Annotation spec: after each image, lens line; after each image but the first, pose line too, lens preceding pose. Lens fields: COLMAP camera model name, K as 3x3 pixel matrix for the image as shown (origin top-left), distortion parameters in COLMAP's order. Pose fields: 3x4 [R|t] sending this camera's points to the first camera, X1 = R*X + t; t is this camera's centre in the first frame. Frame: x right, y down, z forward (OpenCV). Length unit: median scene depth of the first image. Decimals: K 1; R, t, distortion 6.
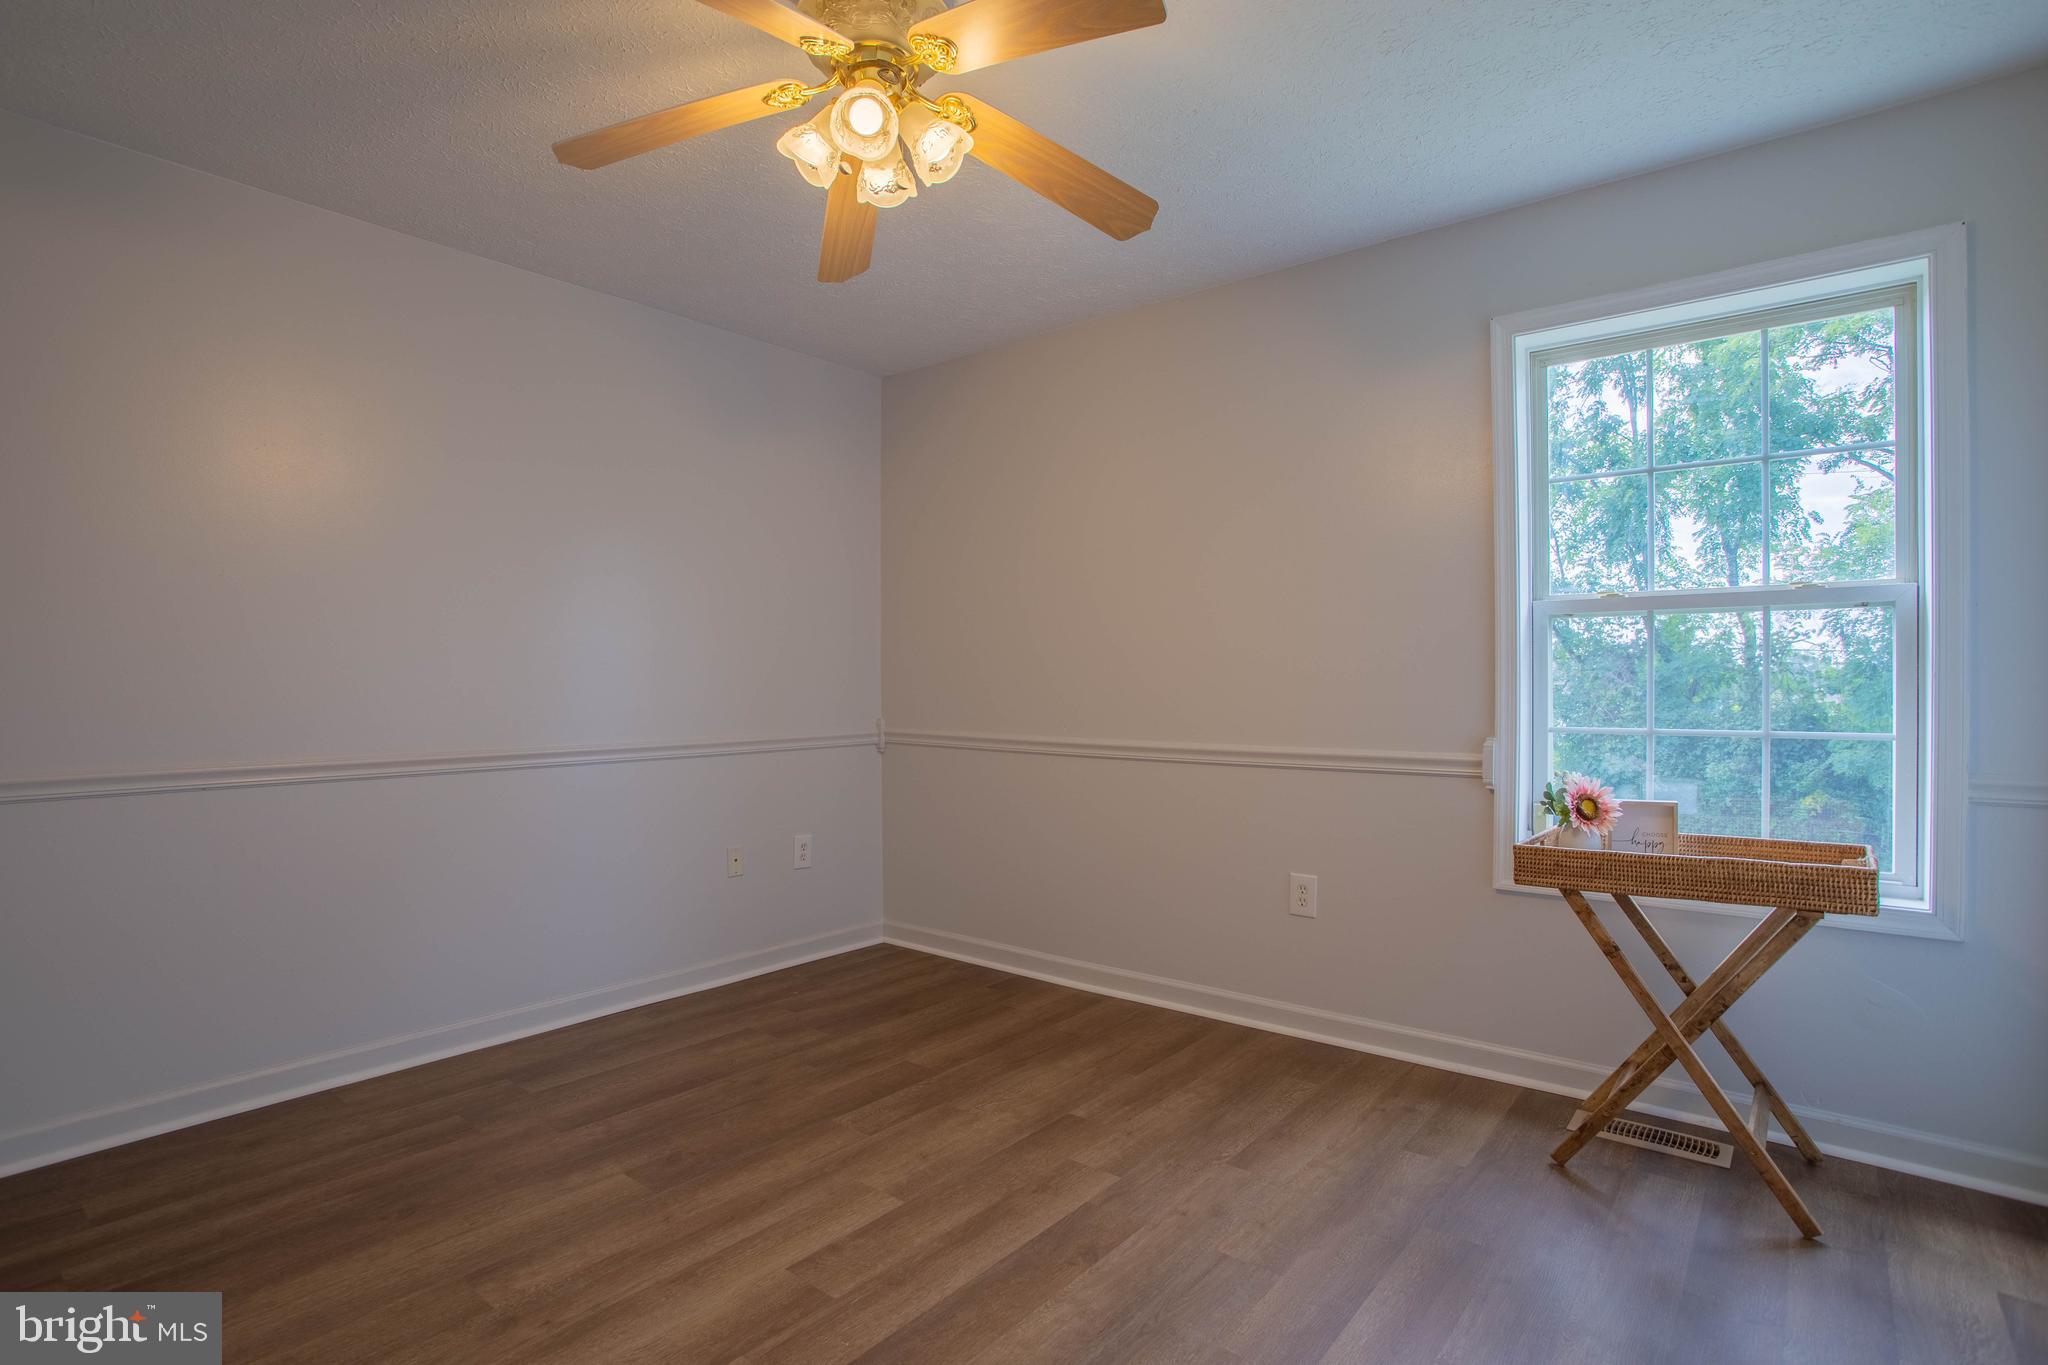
lens RADIAL K [[1020.3, 0, 1015.0], [0, 1020.3, 701.9], [0, 0, 1]] dist [-0.081533, 0.035626]
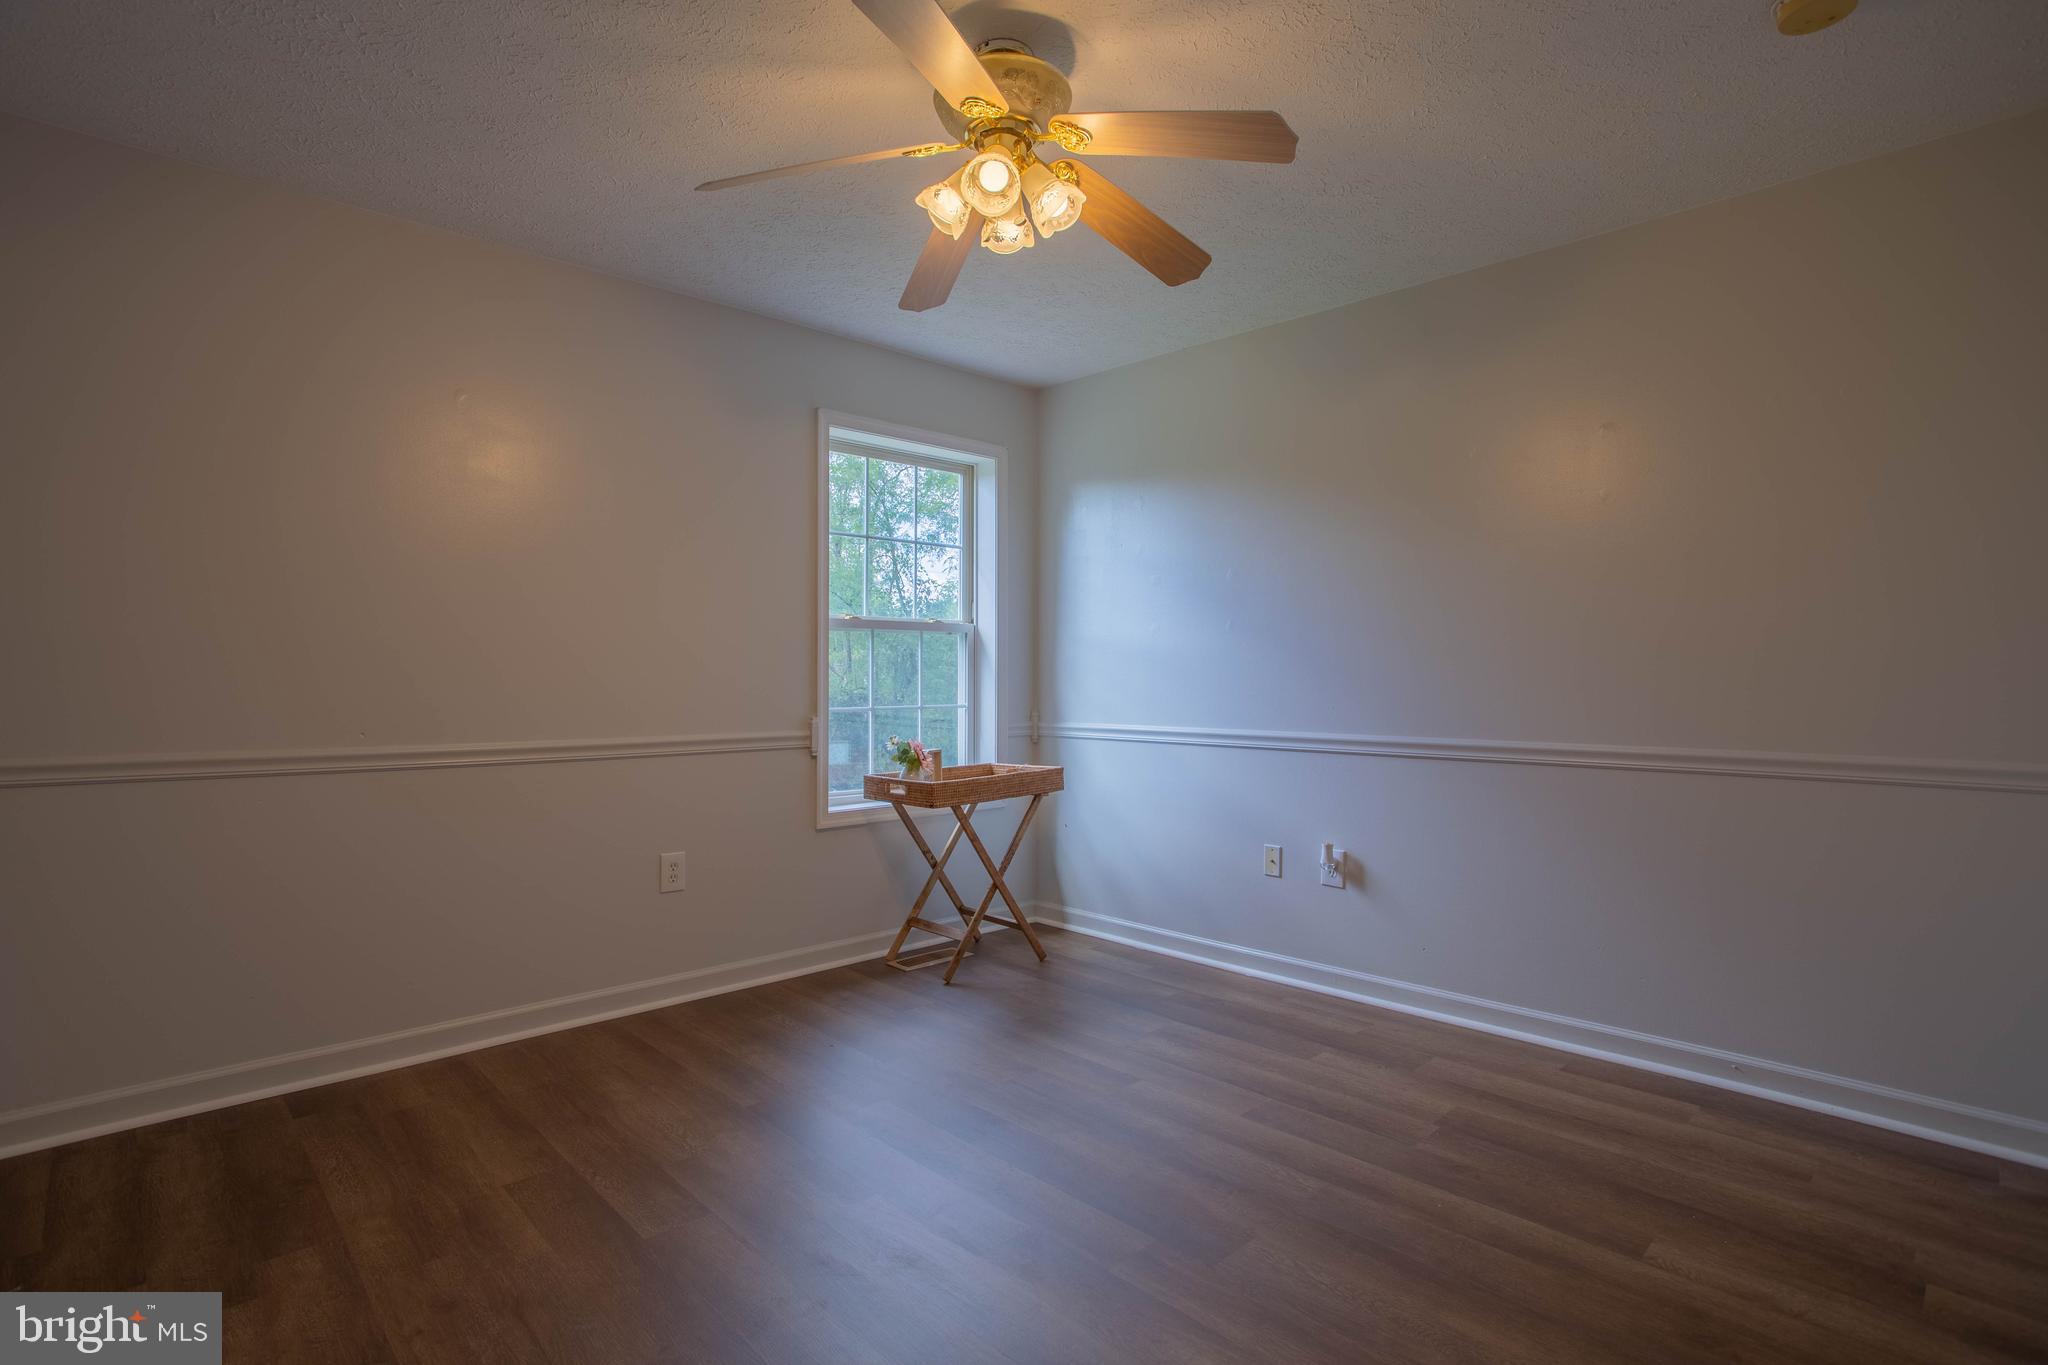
lens RADIAL K [[1006.7, 0, 1022.9], [0, 1006.7, 680.6], [0, 0, 1]] dist [-0.071296, 0.034056]
pose [[0.106397, -0.002422, 0.994321, -1.089388], [0.015726, 0.999876, 0.000753, -0.013680], [-0.994199, 0.015556, 0.106422, 0.753131]]
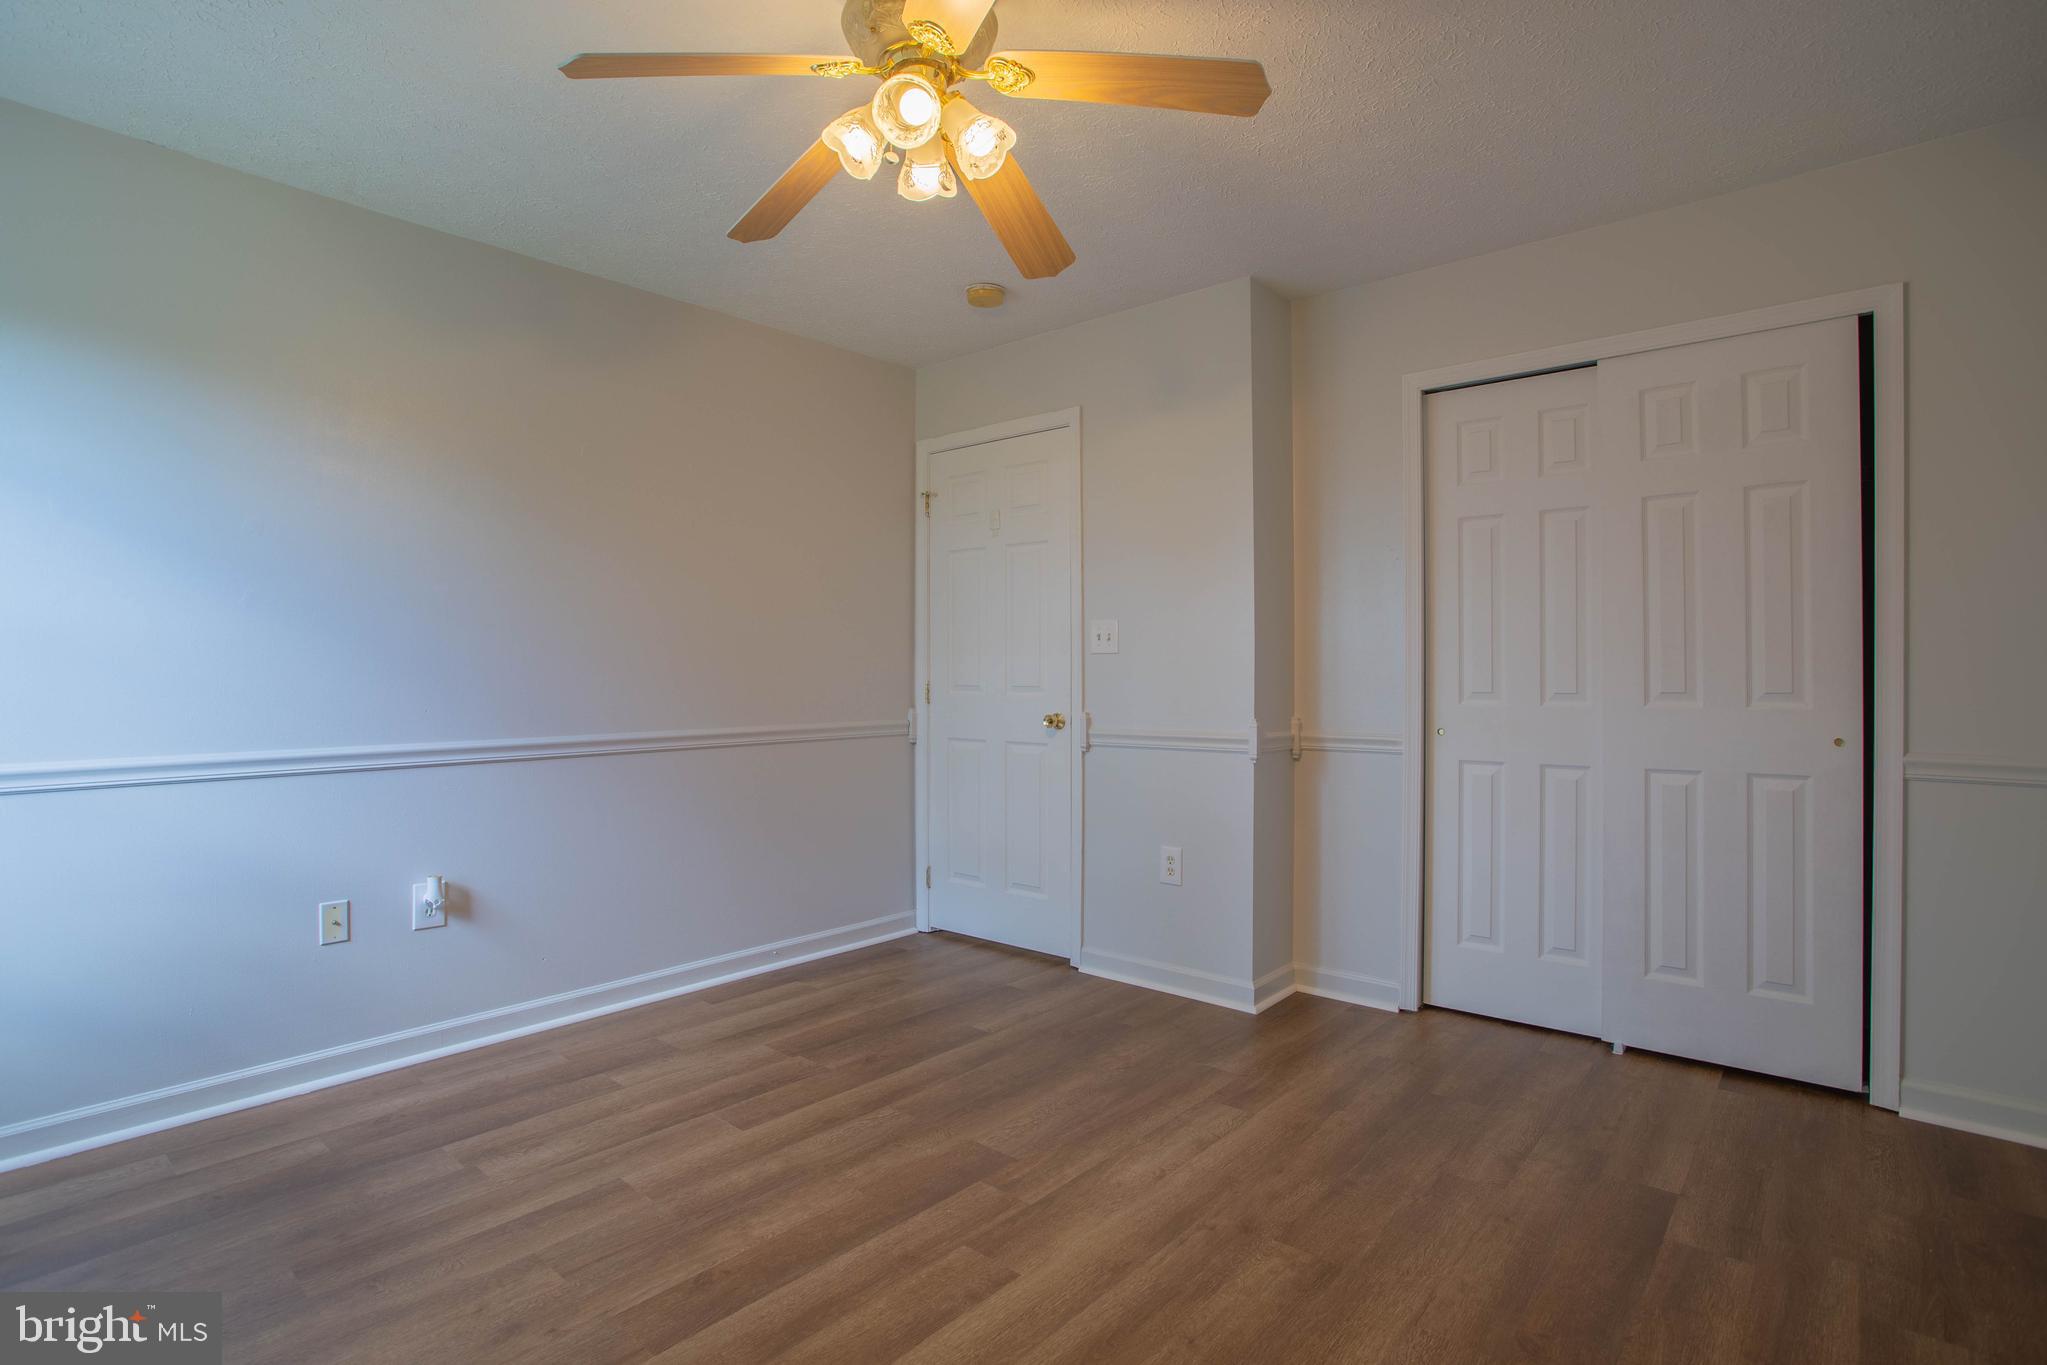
lens RADIAL K [[1006.2, 0, 1022.4], [0, 1006.2, 680.6], [0, 0, 1]] dist [-0.071296, 0.034056]
pose [[-0.999819, 0.004167, 0.018576, -0.226892], [0.004673, 0.999616, 0.027312, -0.035011], [-0.018455, 0.027394, -0.999454, 1.746667]]
